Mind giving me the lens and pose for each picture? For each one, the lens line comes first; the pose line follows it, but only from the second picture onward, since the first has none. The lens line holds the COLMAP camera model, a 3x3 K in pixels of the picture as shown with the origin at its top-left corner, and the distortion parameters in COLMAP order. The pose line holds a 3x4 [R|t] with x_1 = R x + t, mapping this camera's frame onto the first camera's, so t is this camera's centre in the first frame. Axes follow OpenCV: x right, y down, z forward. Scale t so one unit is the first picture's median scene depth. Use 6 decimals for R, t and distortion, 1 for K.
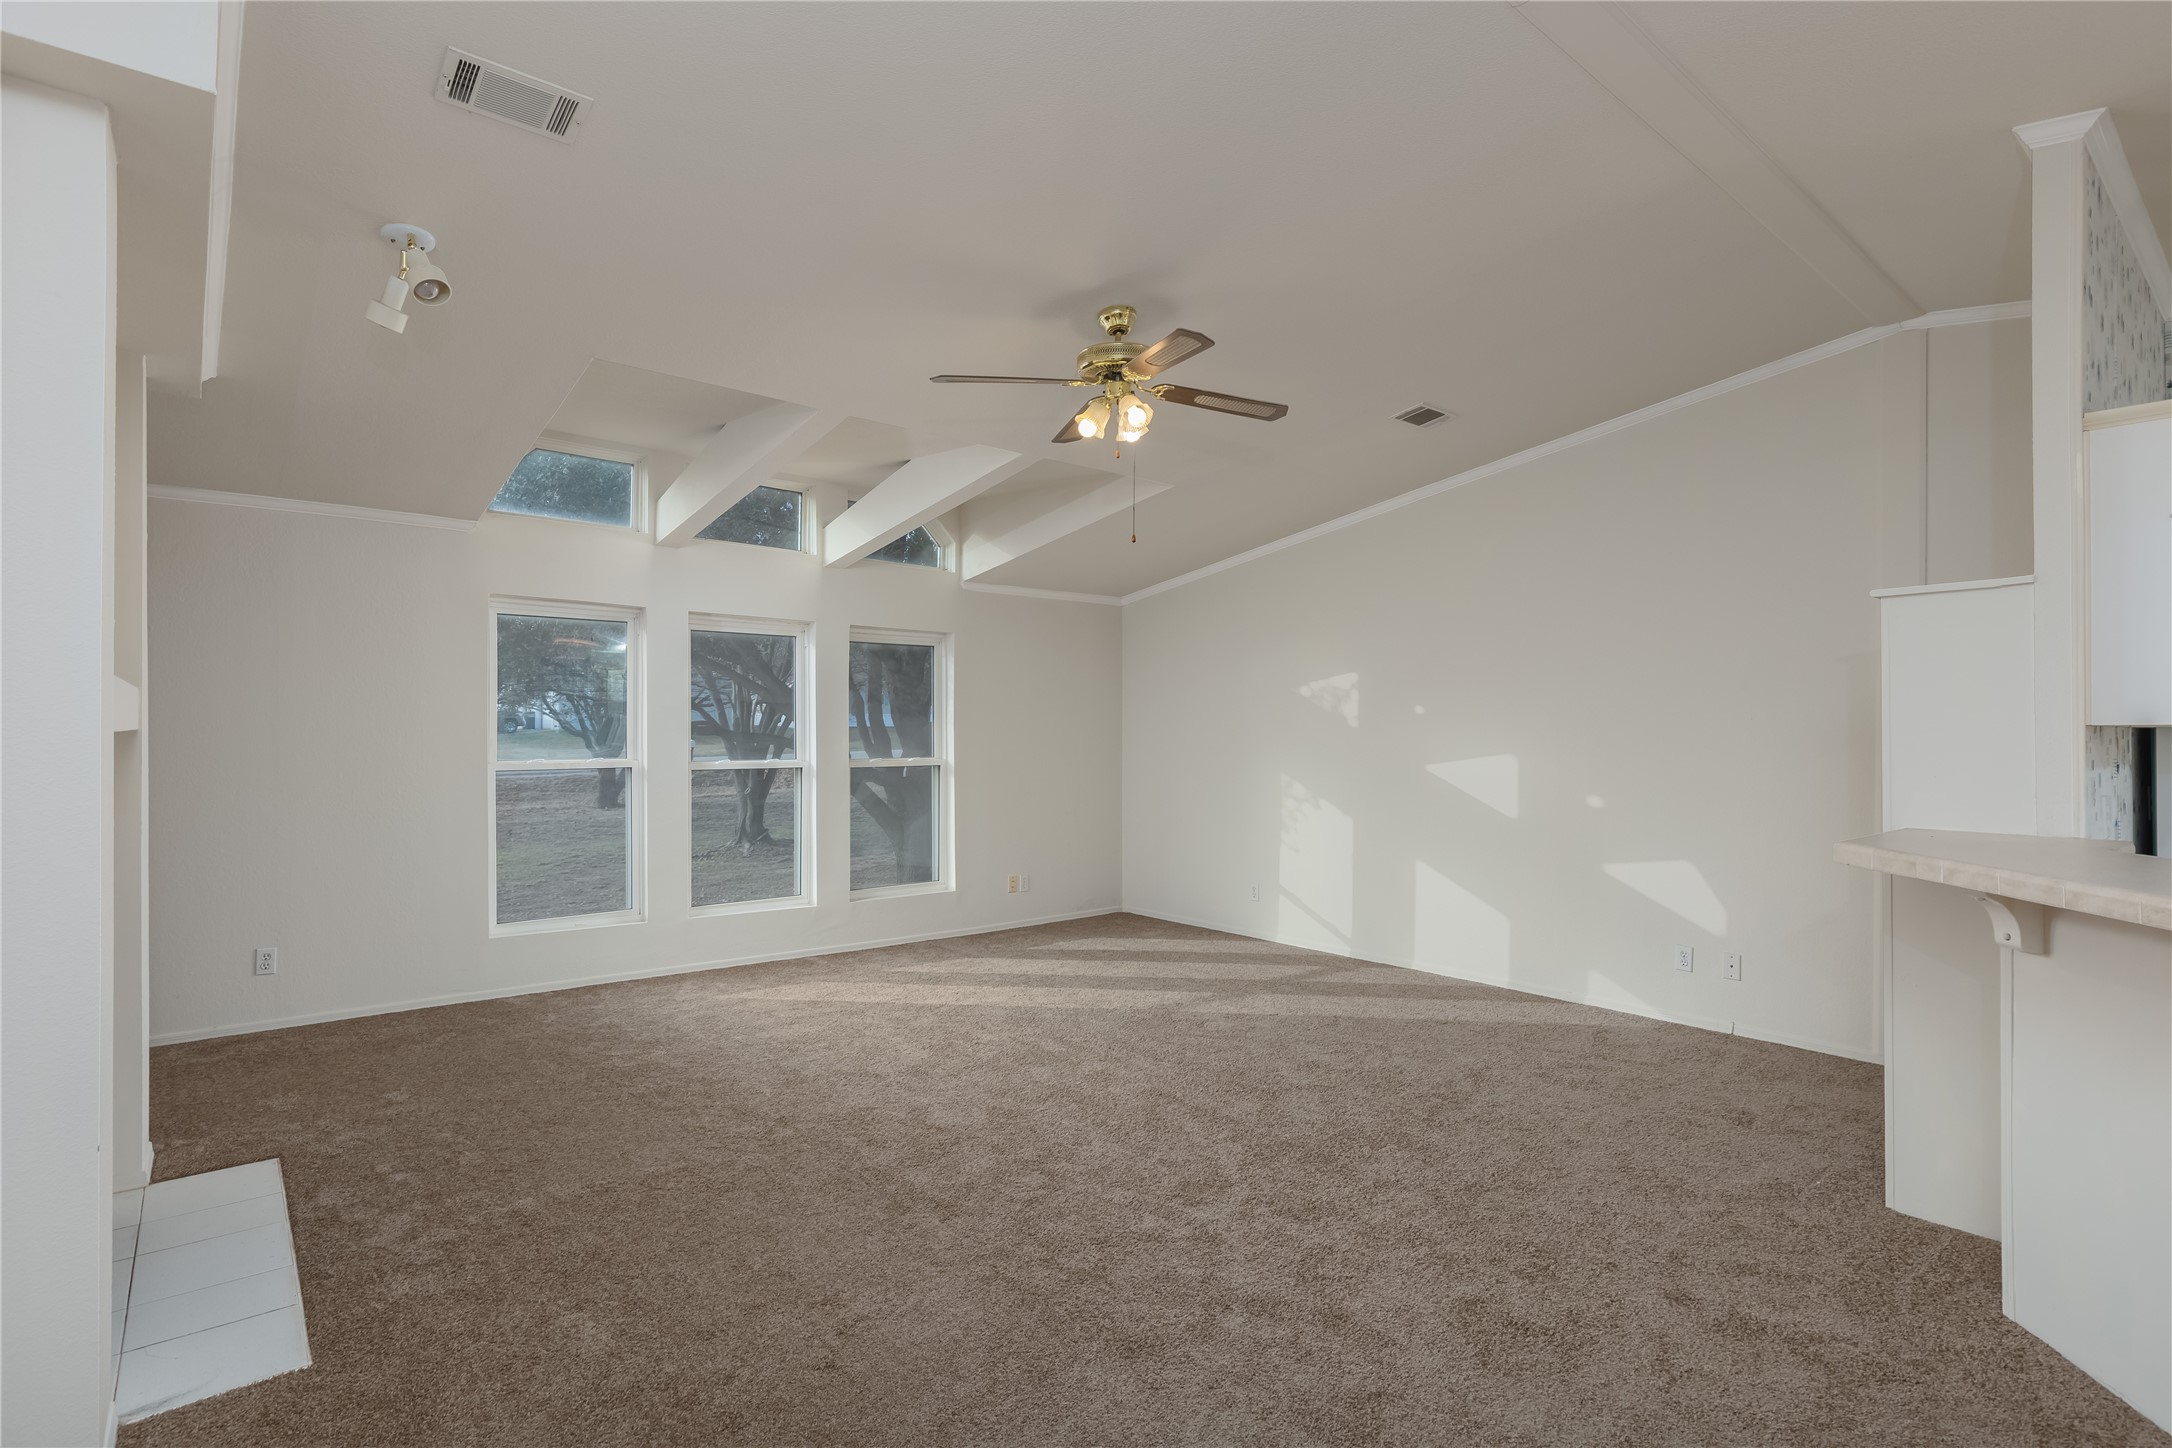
lens RADIAL K [[1063.2, 0, 1086.0], [0, 1063.2, 724.0], [0, 0, 1]] dist [-0.000278, -0.000857]
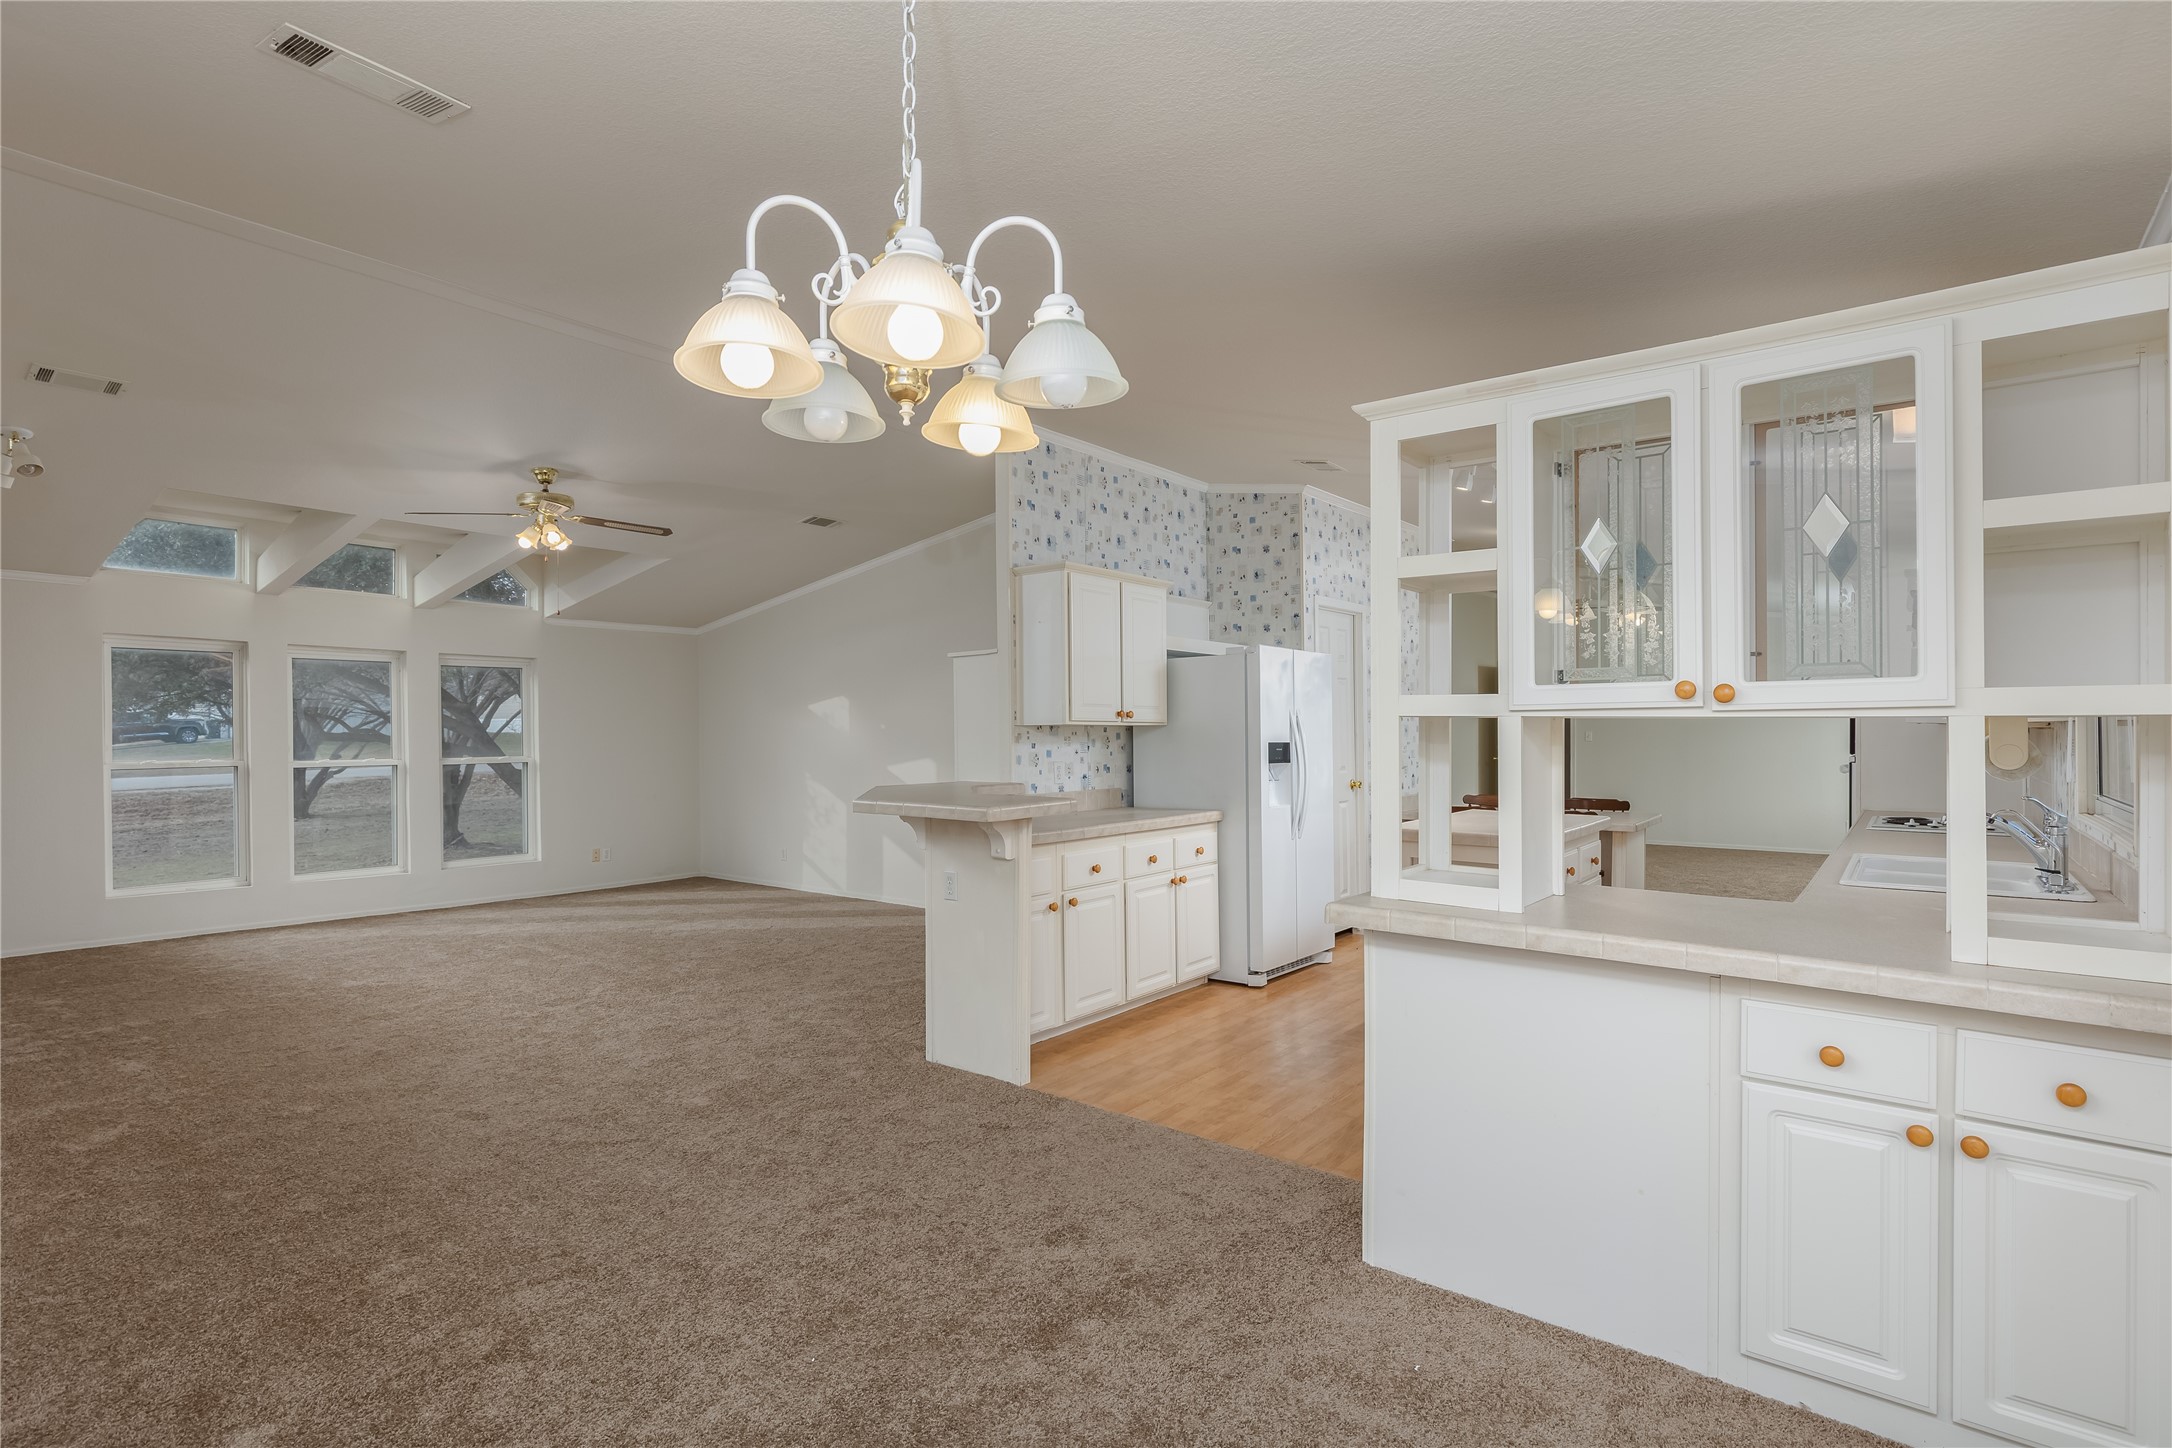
lens RADIAL K [[1063.2, 0, 1086.0], [0, 1063.2, 724.0], [0, 0, 1]] dist [-0.000278, -0.000857]
pose [[0.980484, -0.009022, 0.196390, 0.307375], [0.009472, 0.999954, -0.001348, 0.001733], [-0.196368, 0.003182, 0.980525, -0.433984]]
